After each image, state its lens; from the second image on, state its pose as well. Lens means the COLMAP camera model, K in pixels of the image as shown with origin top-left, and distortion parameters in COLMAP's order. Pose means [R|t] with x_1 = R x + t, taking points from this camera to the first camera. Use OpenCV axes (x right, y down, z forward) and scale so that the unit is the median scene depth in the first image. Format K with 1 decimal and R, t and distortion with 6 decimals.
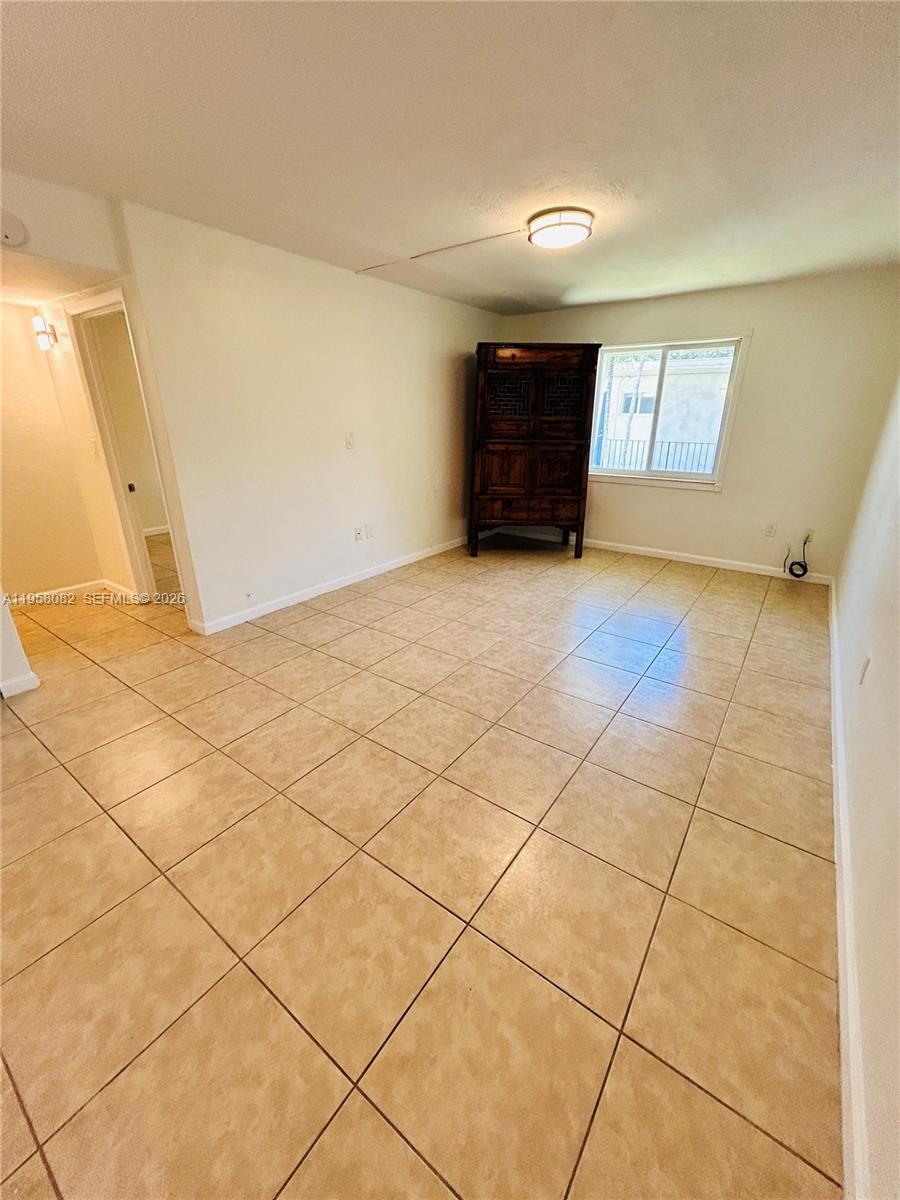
lens RADIAL K [[481.8, 0, 452.8], [0, 481.8, 598.3], [0, 0, 1]] dist [0.000620, -0.000144]
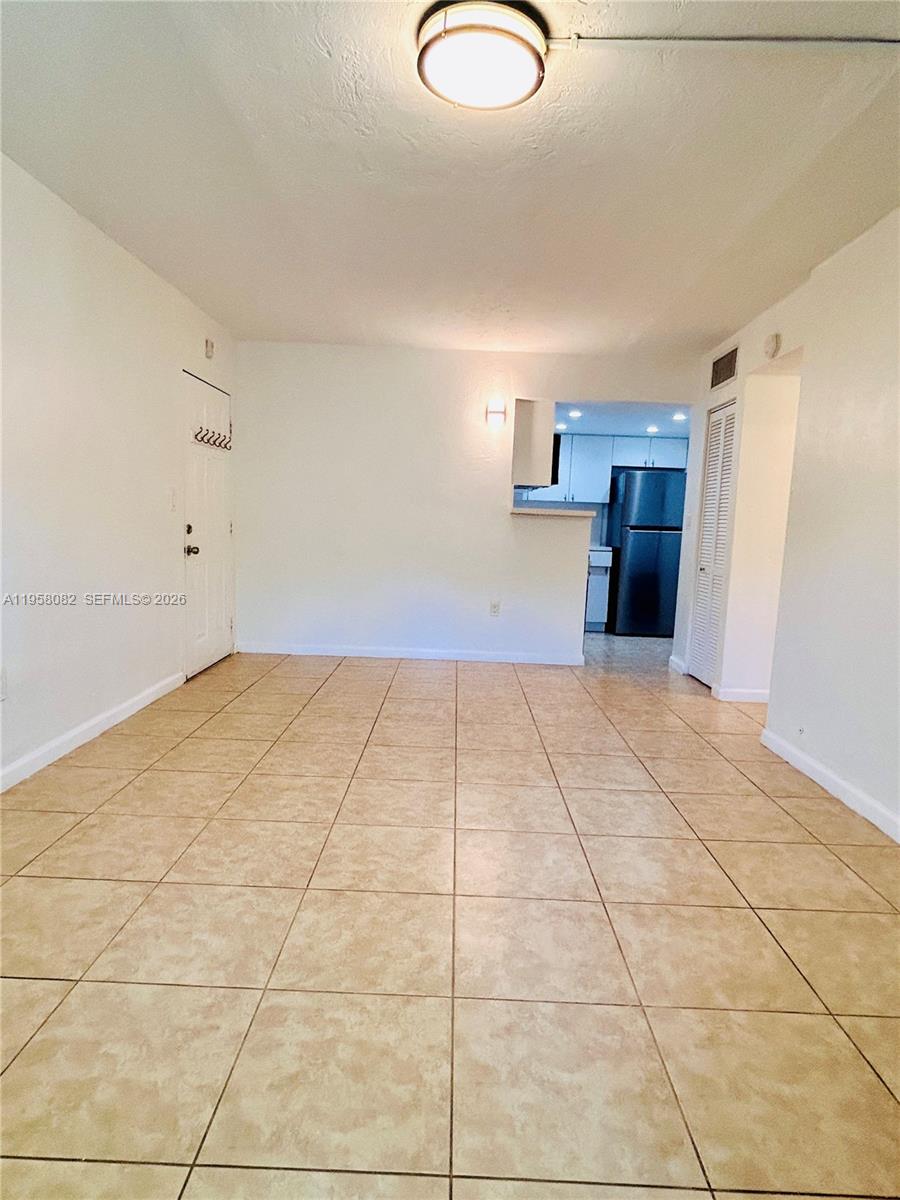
lens RADIAL K [[689.8, 0, 447.6], [0, 689.8, 602.0], [0, 0, 1]] dist [0.000747, -0.001423]
pose [[-0.818695, 0.032538, -0.573306, 0.544922], [-0.243492, 0.884520, 0.397914, -0.444837], [0.520048, 0.465365, -0.716230, 1.404310]]
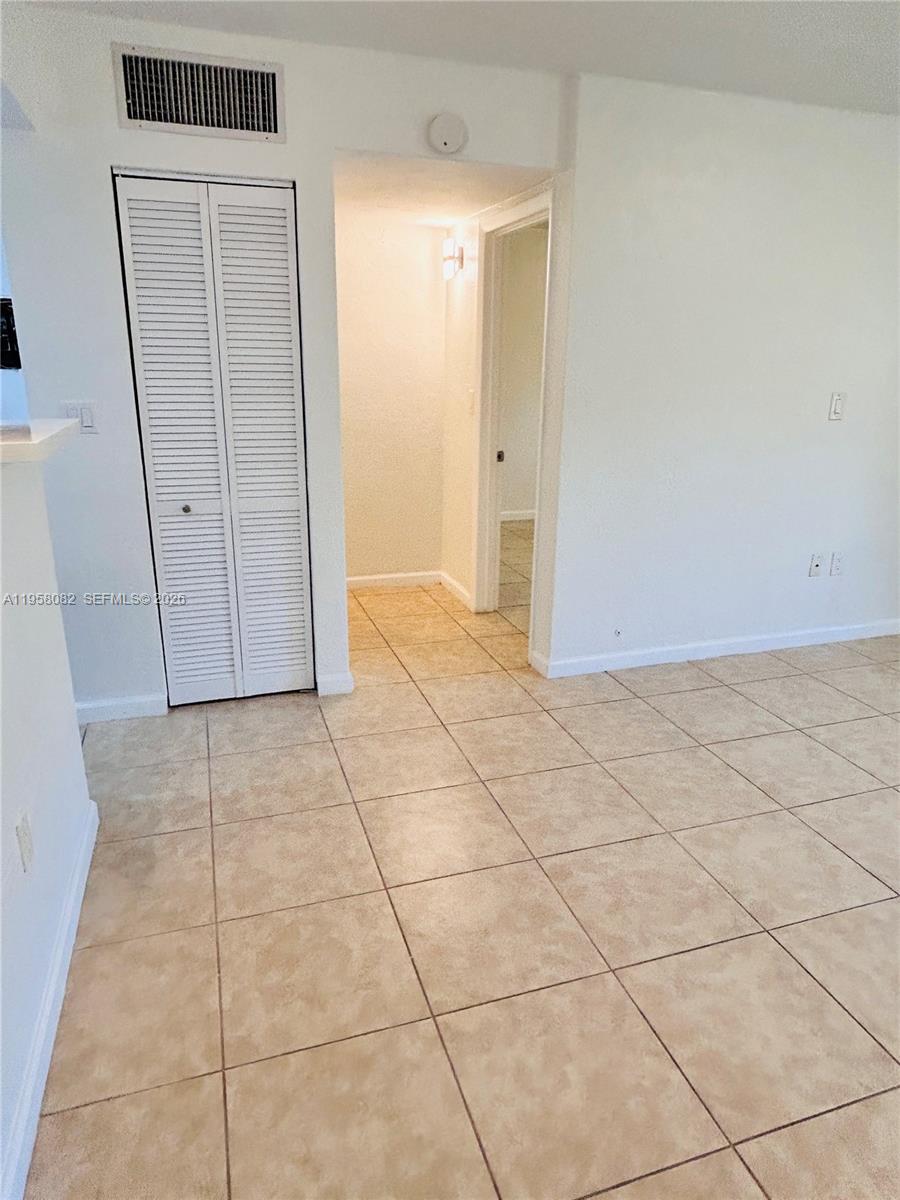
lens RADIAL K [[761.9, 0, 450.0], [0, 761.9, 600.0], [0, 0, 1]] dist [-0.007720, -0.001770]
pose [[0.806931, 0.185666, -0.560706, -0.042224], [-0.219687, 0.975546, 0.006871, -0.006967], [0.548270, 0.117635, 0.827987, 0.025392]]
